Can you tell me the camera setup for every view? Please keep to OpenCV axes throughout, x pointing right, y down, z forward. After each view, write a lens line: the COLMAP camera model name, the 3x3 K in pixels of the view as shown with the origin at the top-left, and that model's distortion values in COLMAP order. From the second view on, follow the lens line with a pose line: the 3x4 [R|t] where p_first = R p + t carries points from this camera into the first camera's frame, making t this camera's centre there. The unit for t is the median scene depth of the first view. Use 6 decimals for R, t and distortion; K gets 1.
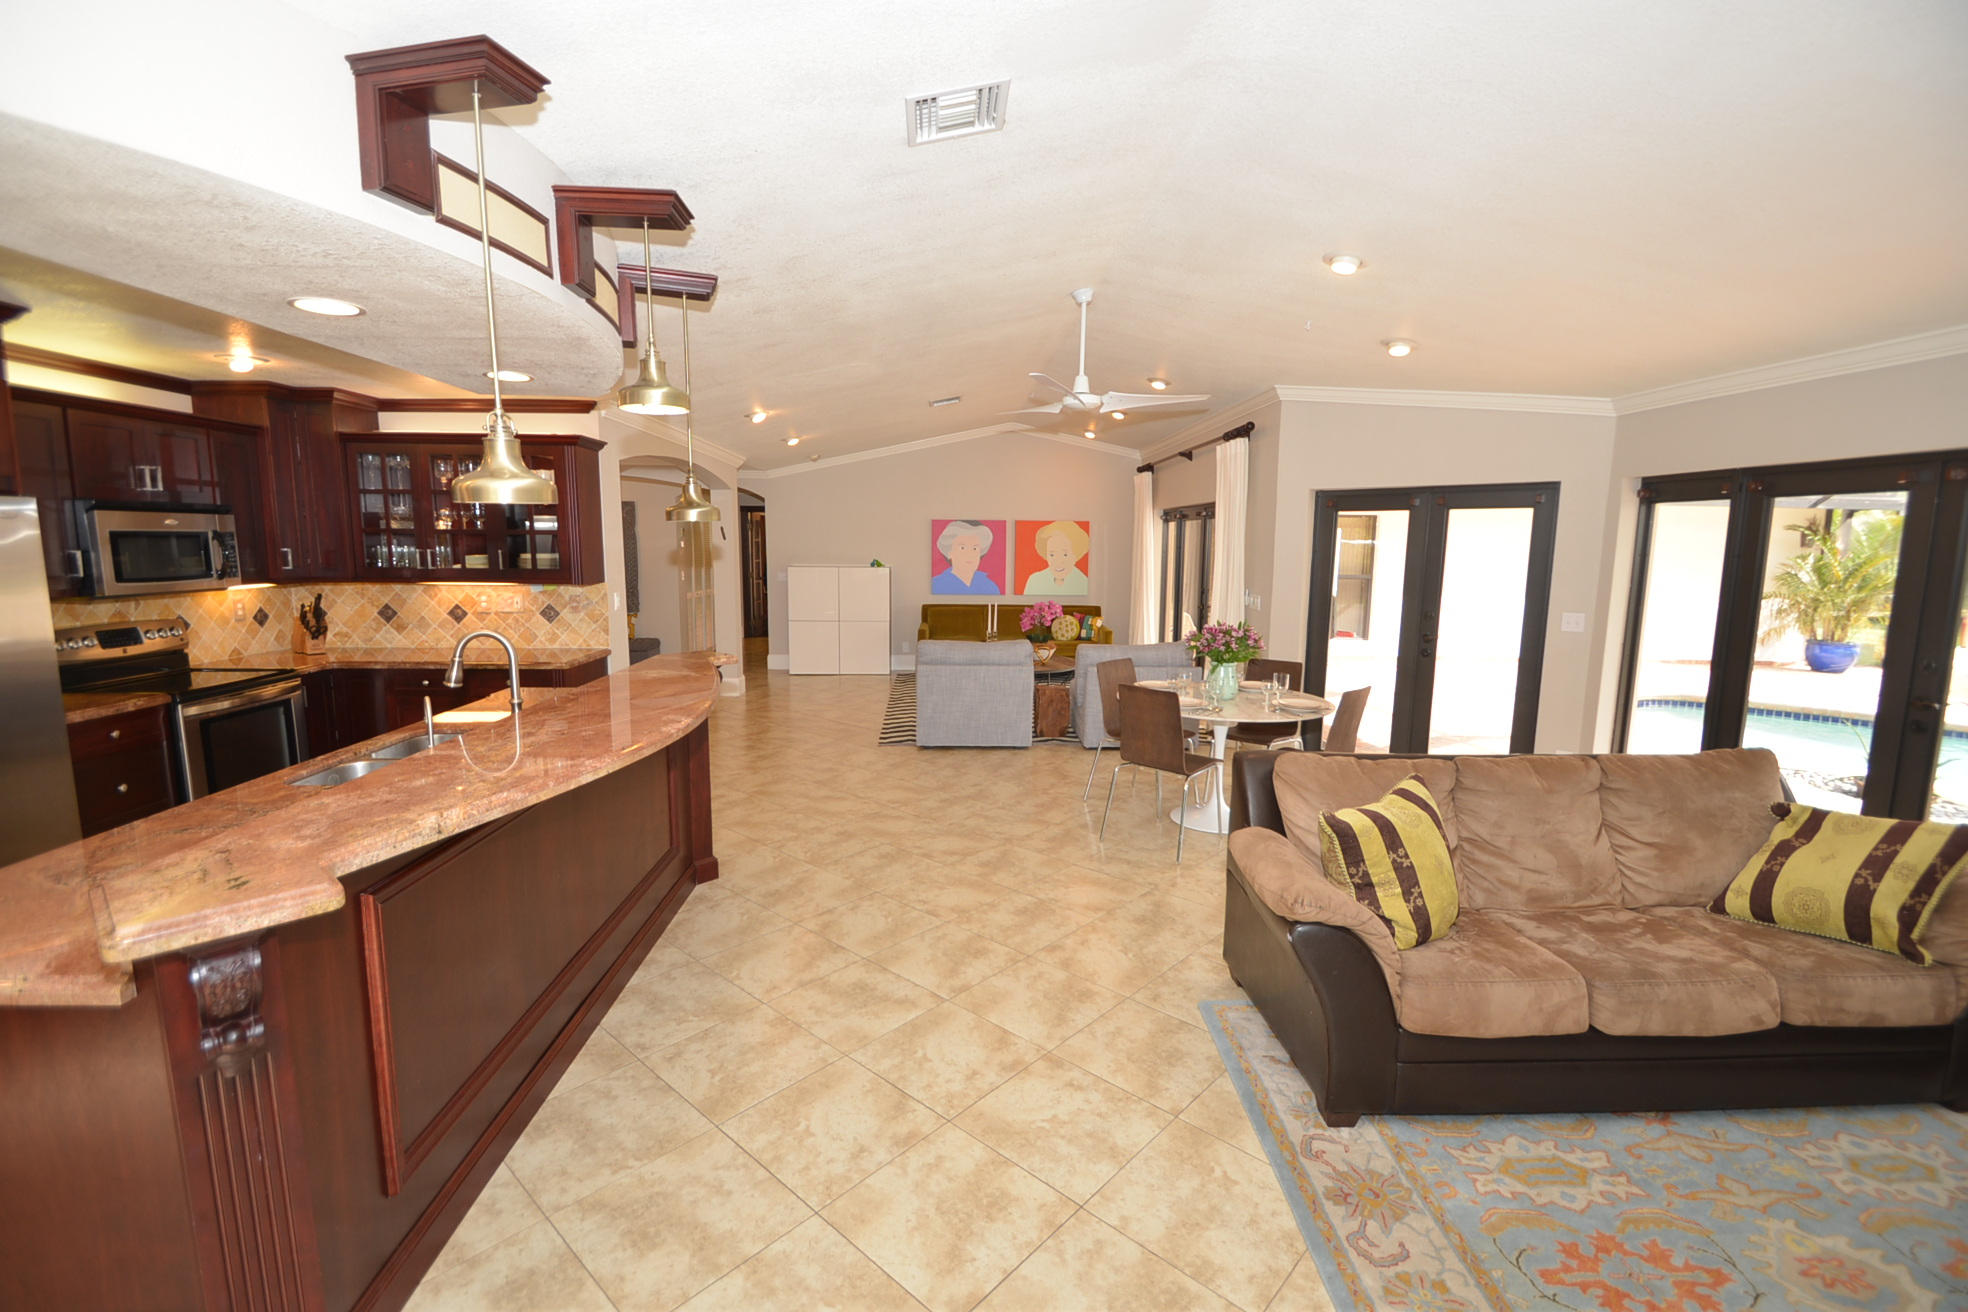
lens RADIAL K [[869.9, 0, 968.0], [0, 869.9, 655.8], [0, 0, 1]] dist [0.009019, -0.013749]
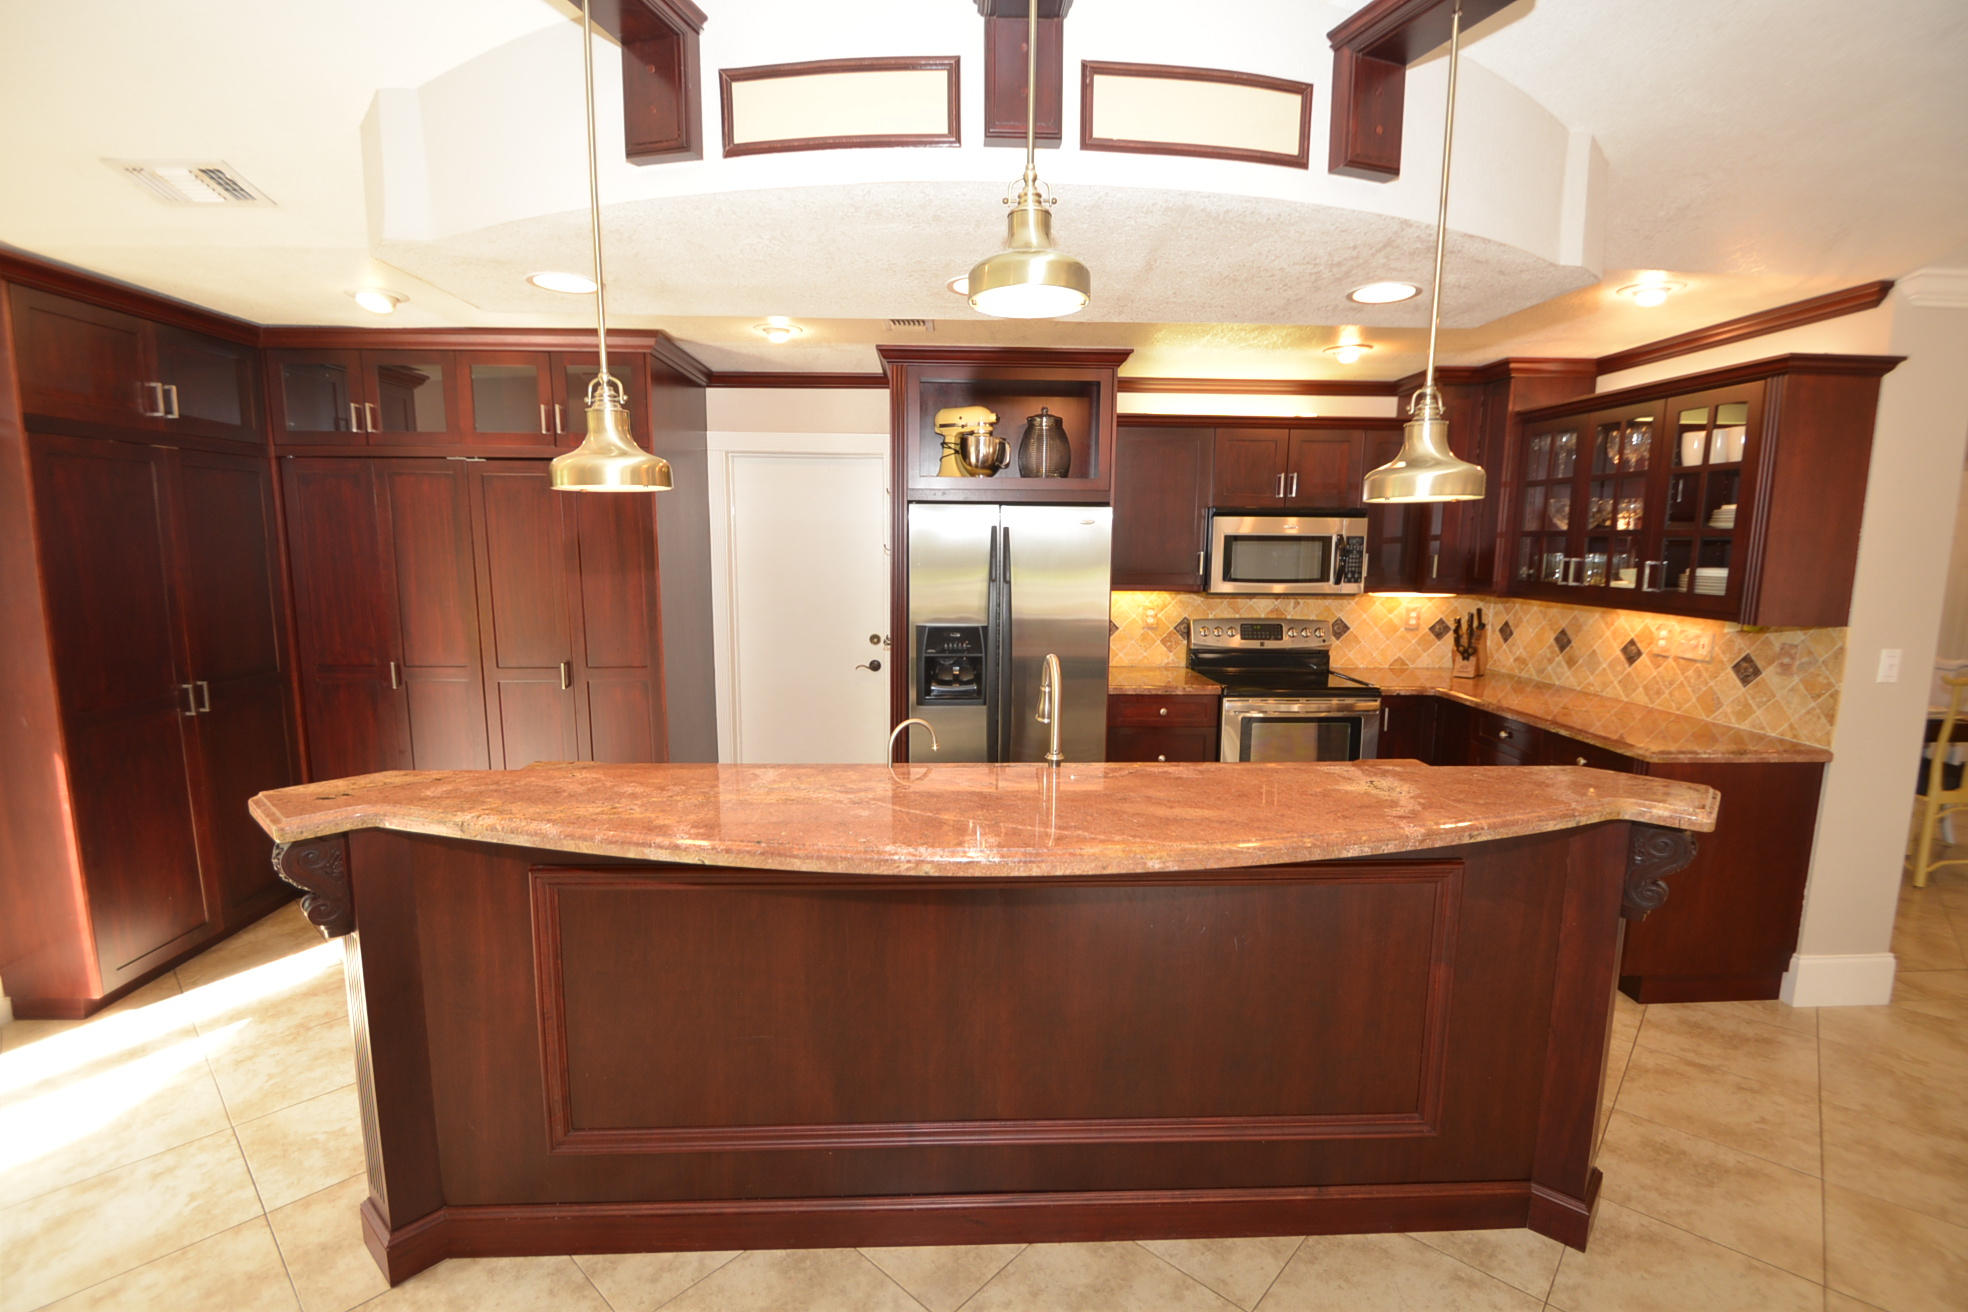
lens RADIAL K [[869.9, 0, 970.2], [0, 869.9, 666.7], [0, 0, 1]] dist [0.009019, -0.013749]
pose [[0.000036, 0.136251, -0.990674, 0.111891], [-0.137241, 0.981301, 0.134957, -0.062374], [0.990538, 0.135957, 0.018734, 0.499368]]
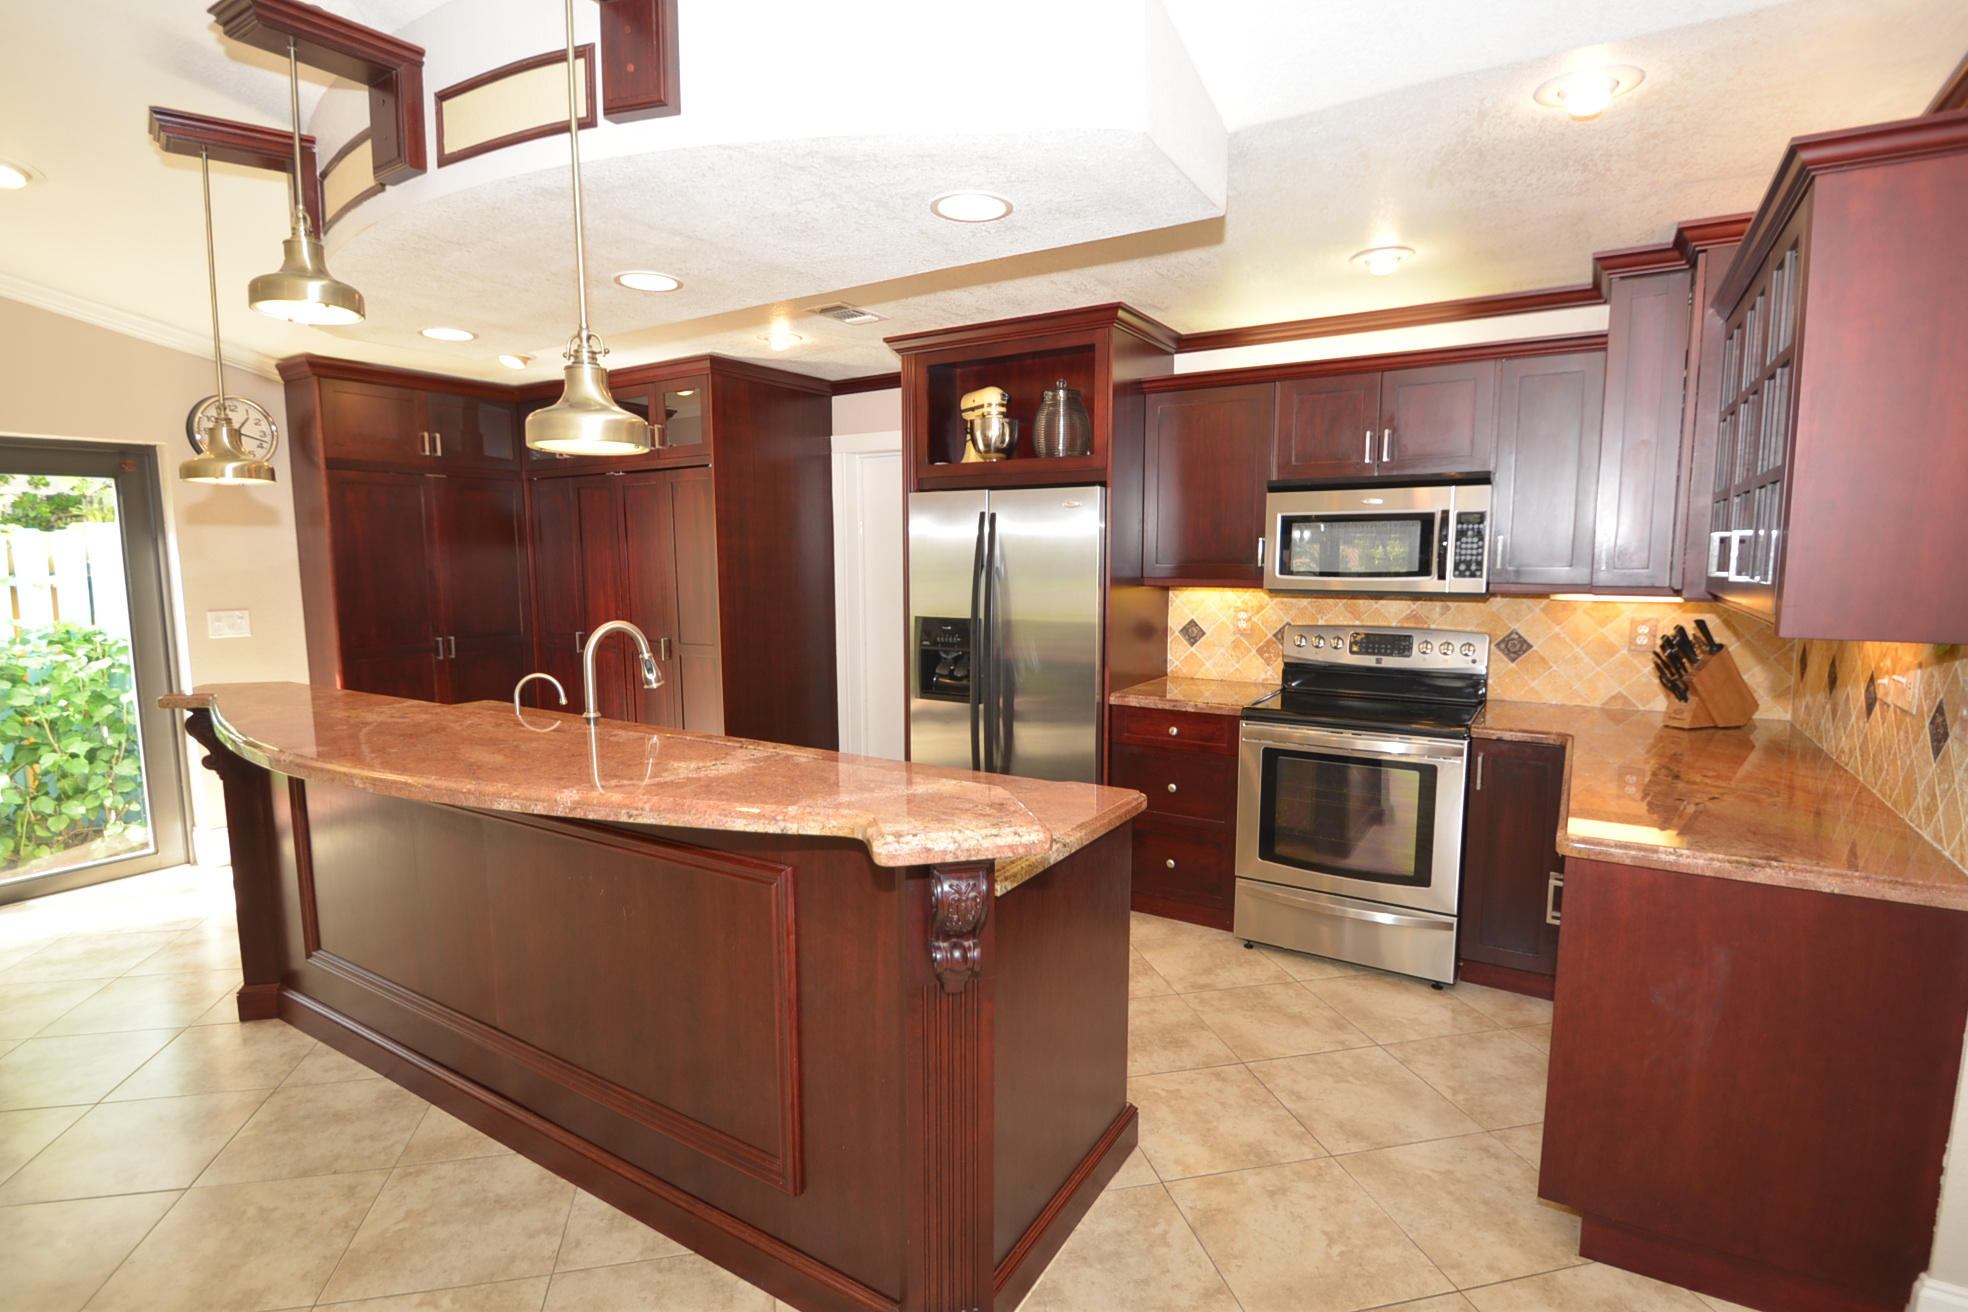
lens RADIAL K [[938.2, 0, 967.5], [0, 938.2, 666.2], [0, 0, 1]] dist [-0.012591, -0.000894]
pose [[-0.561939, 0.093623, -0.821864, -0.009464], [-0.108586, 0.976627, 0.185497, -0.101381], [0.820021, 0.193481, -0.538638, 0.948093]]
